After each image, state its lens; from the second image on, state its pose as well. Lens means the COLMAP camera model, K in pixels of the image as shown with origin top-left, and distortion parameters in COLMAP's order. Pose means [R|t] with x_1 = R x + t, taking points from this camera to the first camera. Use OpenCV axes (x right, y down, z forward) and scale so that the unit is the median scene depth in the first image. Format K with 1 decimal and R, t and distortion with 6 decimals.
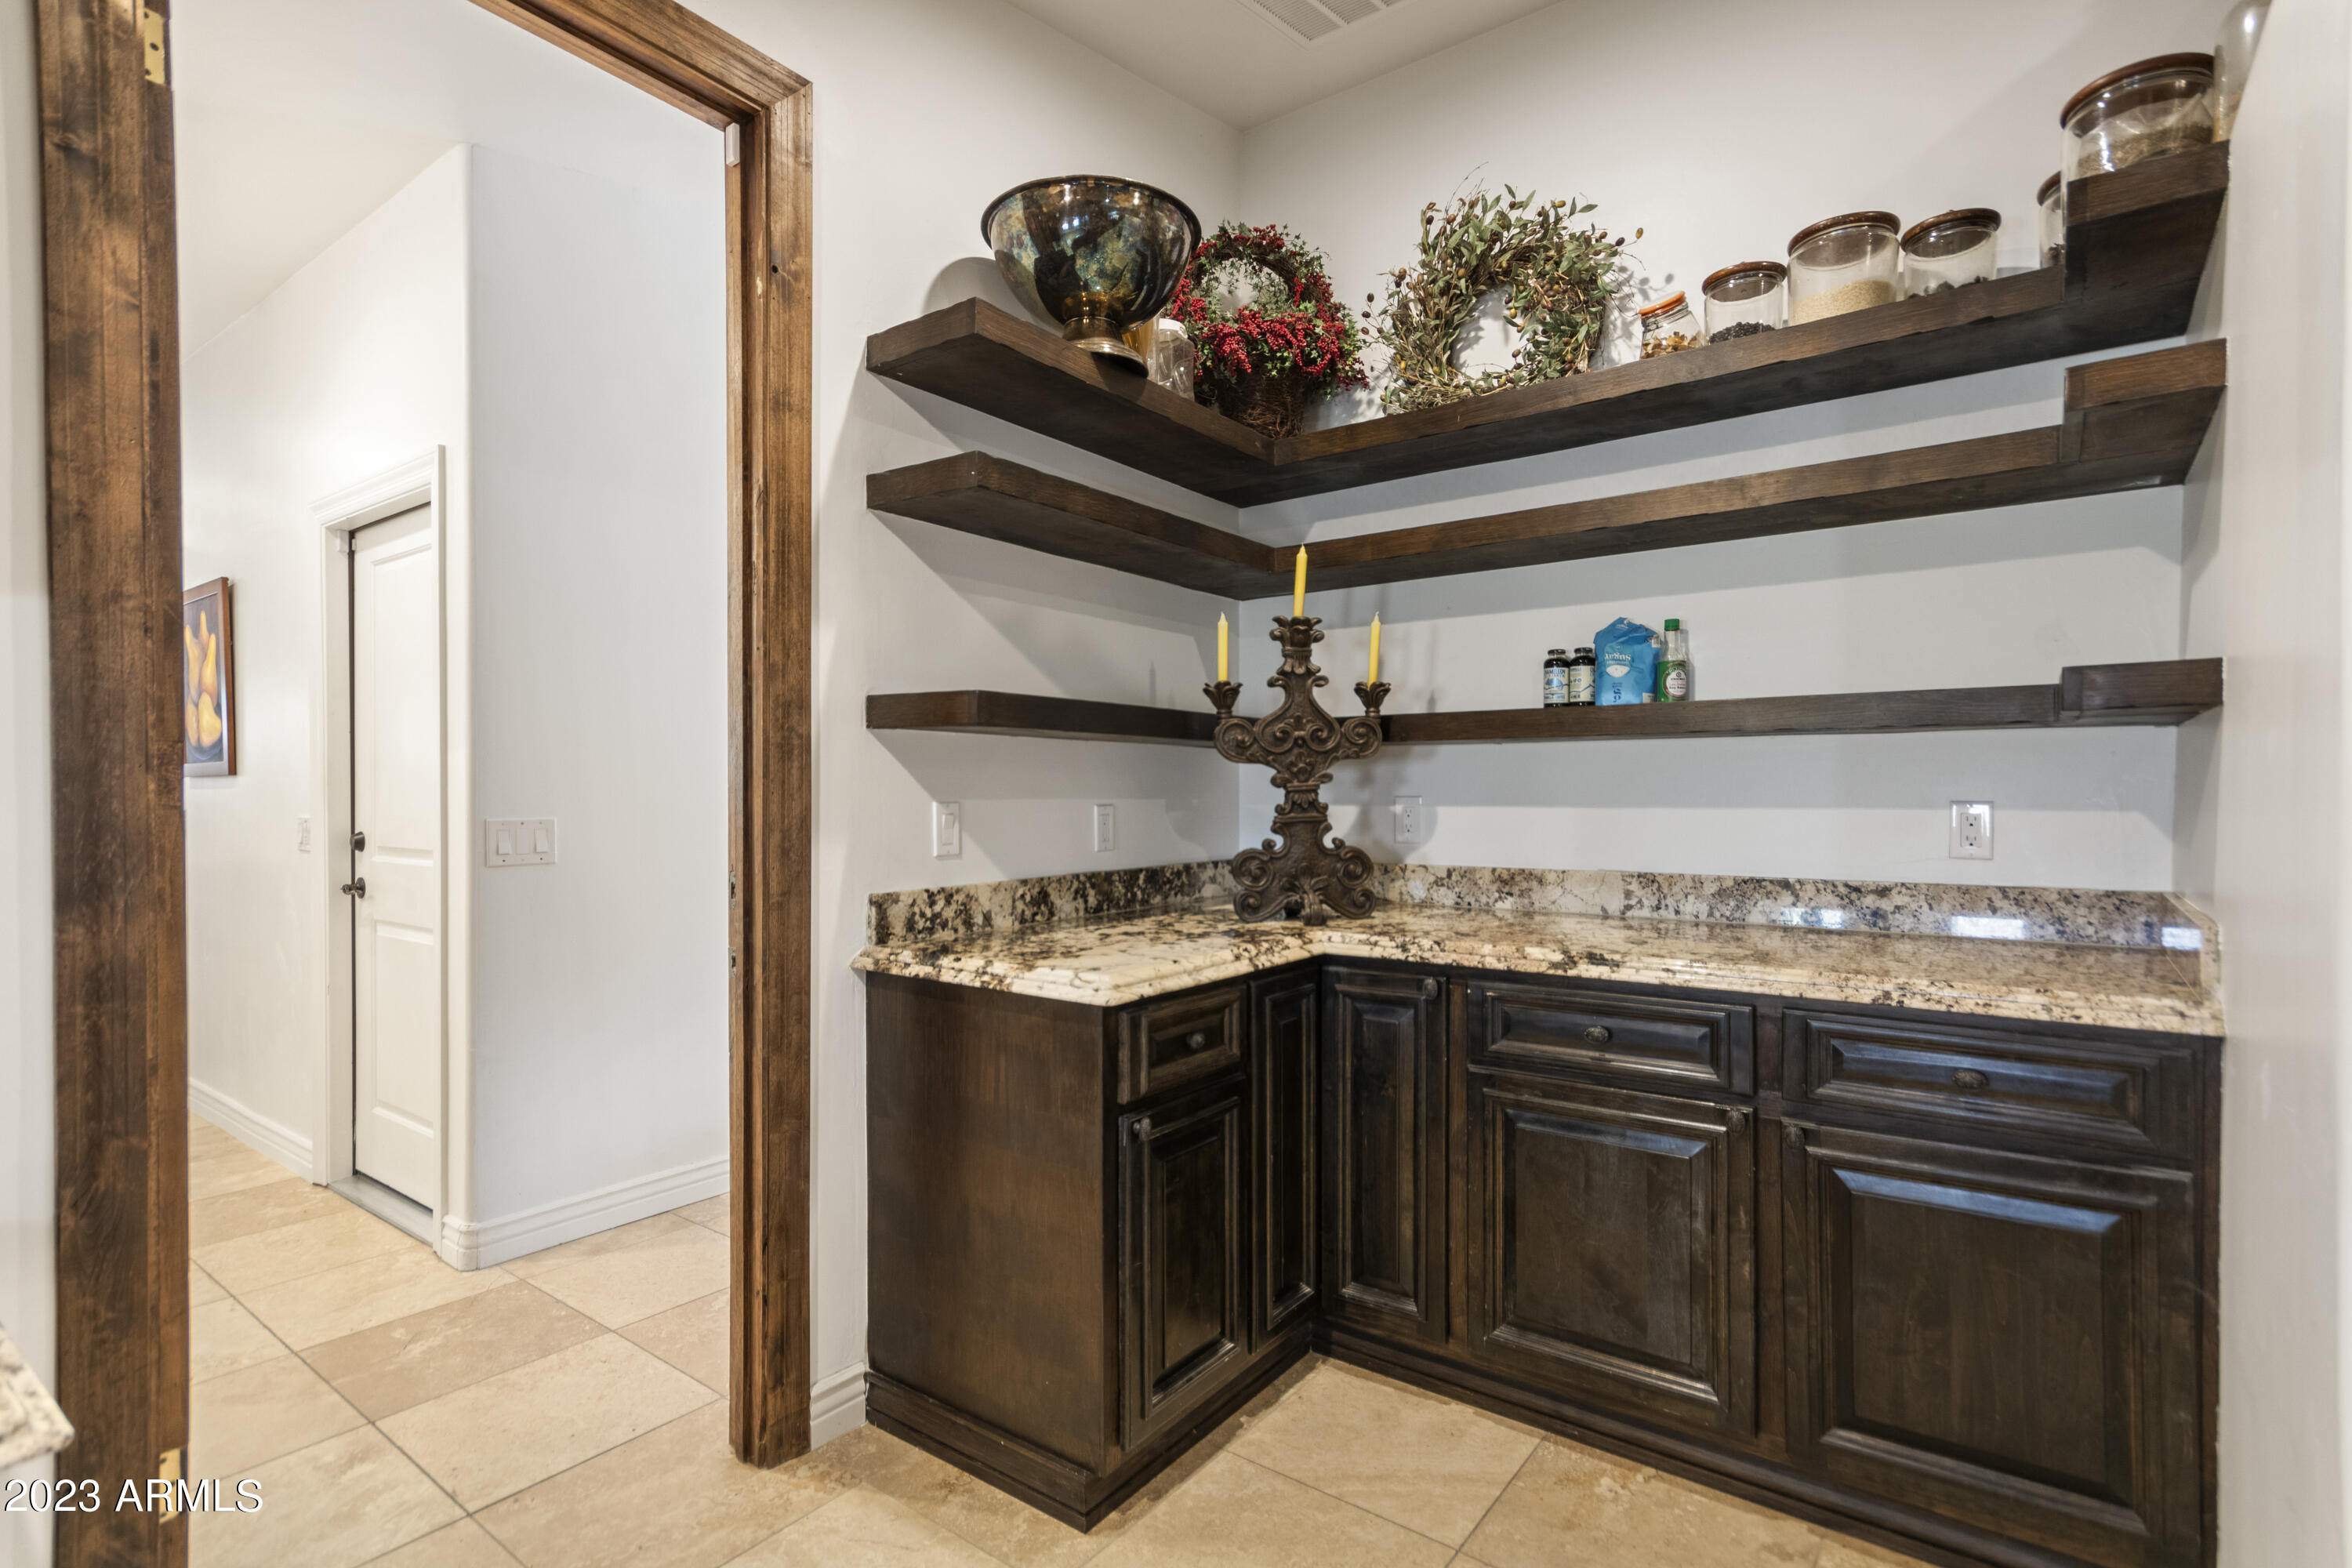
lens RADIAL K [[1116.5, 0, 1171.0], [0, 1116.5, 799.6], [0, 0, 1]] dist [0.003882, 0.000760]
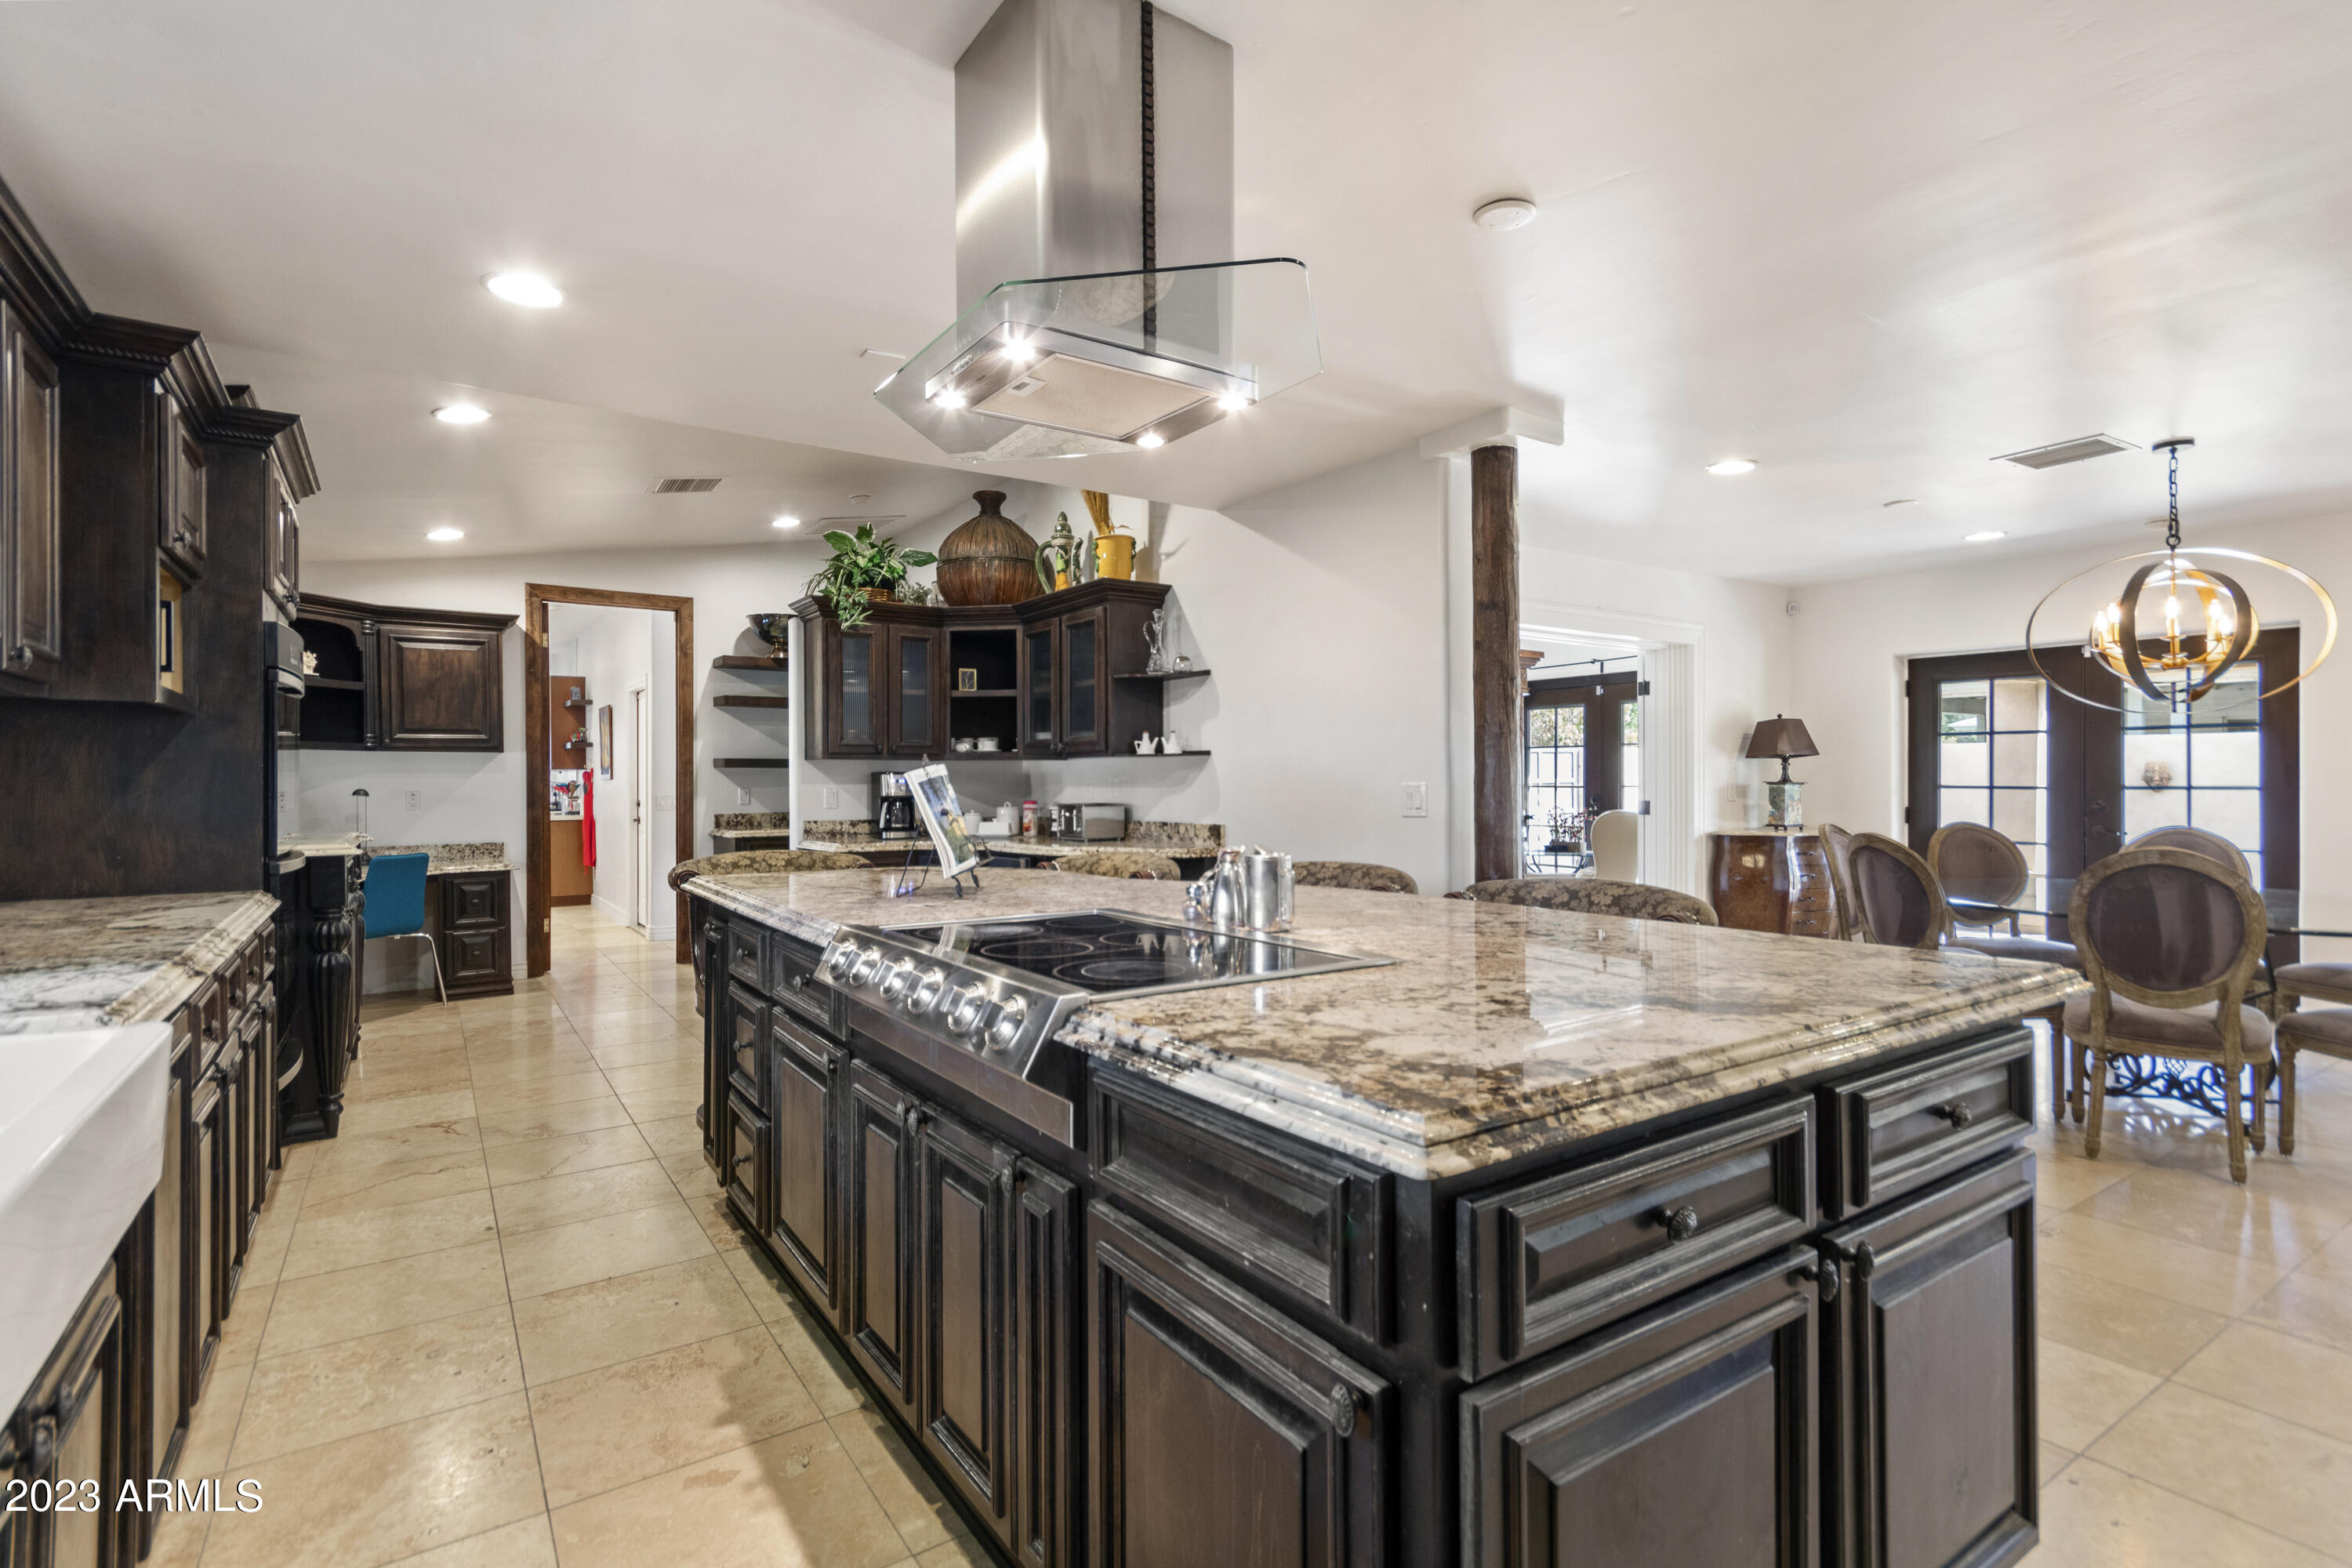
lens RADIAL K [[1116.1, 0, 1179.7], [0, 1116.1, 773.9], [0, 0, 1]] dist [-0.001615, 0.000104]
pose [[0.947543, -0.007372, -0.319545, 2.176135], [0.002702, 0.999883, -0.015057, 0.013120], [0.319618, 0.013403, 0.947452, -1.819619]]
